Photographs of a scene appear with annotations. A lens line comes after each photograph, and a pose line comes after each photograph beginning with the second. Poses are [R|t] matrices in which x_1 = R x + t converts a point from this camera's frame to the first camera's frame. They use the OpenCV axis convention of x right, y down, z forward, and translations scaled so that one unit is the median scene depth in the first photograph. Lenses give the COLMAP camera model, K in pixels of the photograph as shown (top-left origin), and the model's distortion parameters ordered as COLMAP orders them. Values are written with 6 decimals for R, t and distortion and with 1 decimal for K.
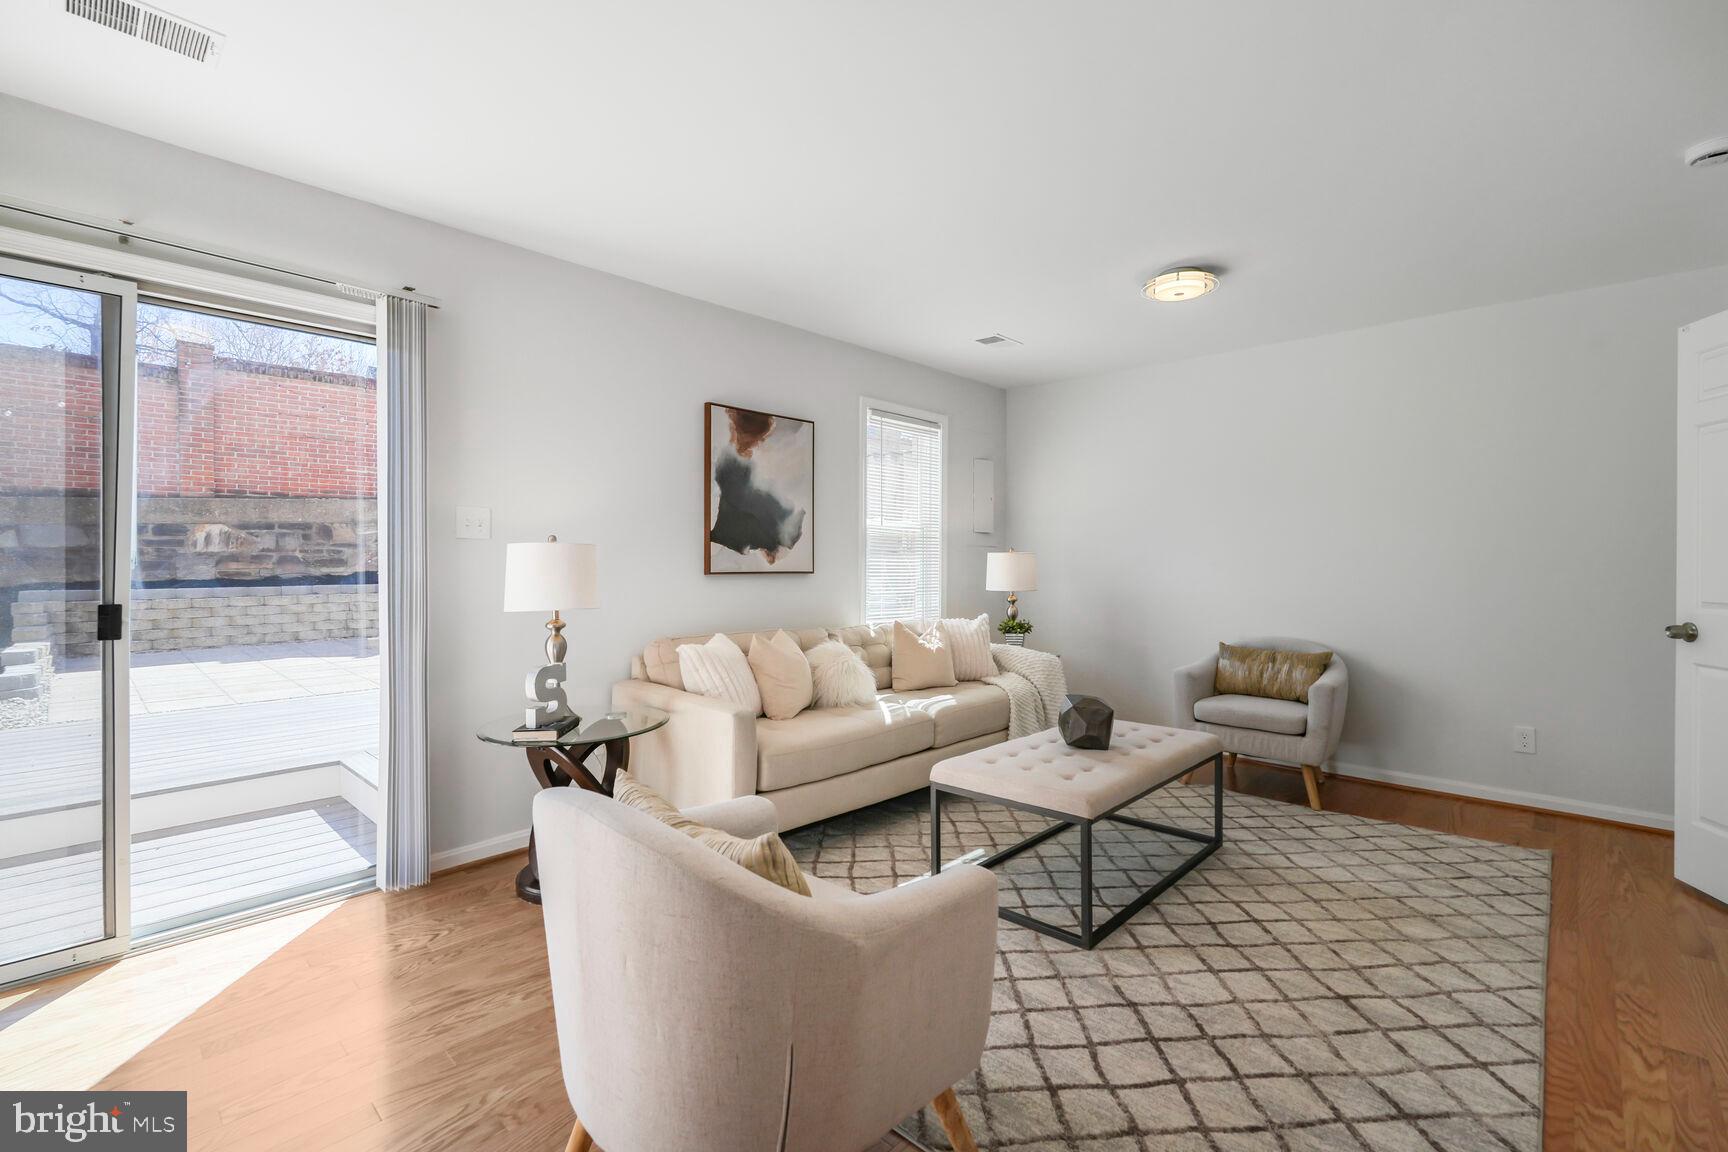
lens RADIAL K [[795.5, 0, 864.0], [0, 795.5, 576.0], [0, 0, 1]] dist [0.026134, -0.000192]
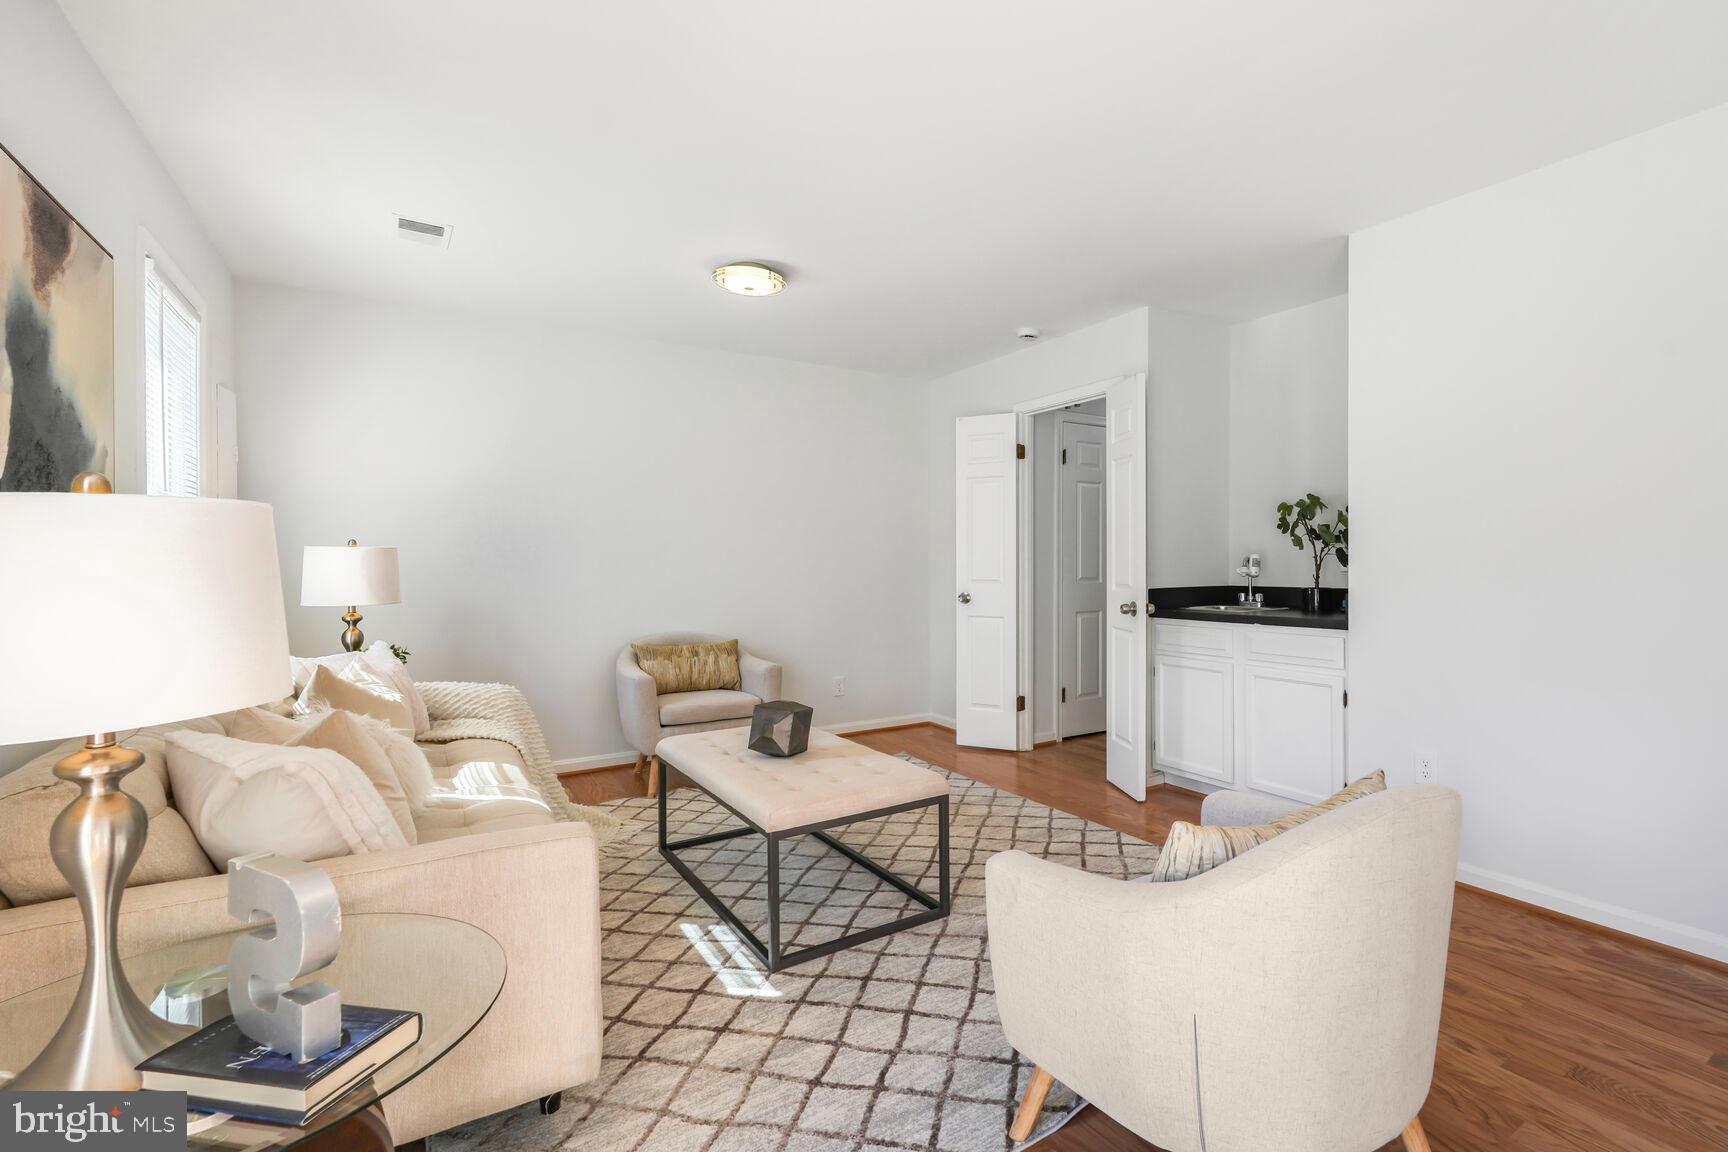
lens RADIAL K [[923.9, 0, 864.0], [0, 923.9, 576.0], [0, 0, 1]] dist [-0.003794, -0.000086]
pose [[0.163468, -0.019889, 0.986348, -0.668481], [0.020085, 0.999657, 0.016829, -0.011468], [-0.986344, 0.017059, 0.163811, 0.626400]]
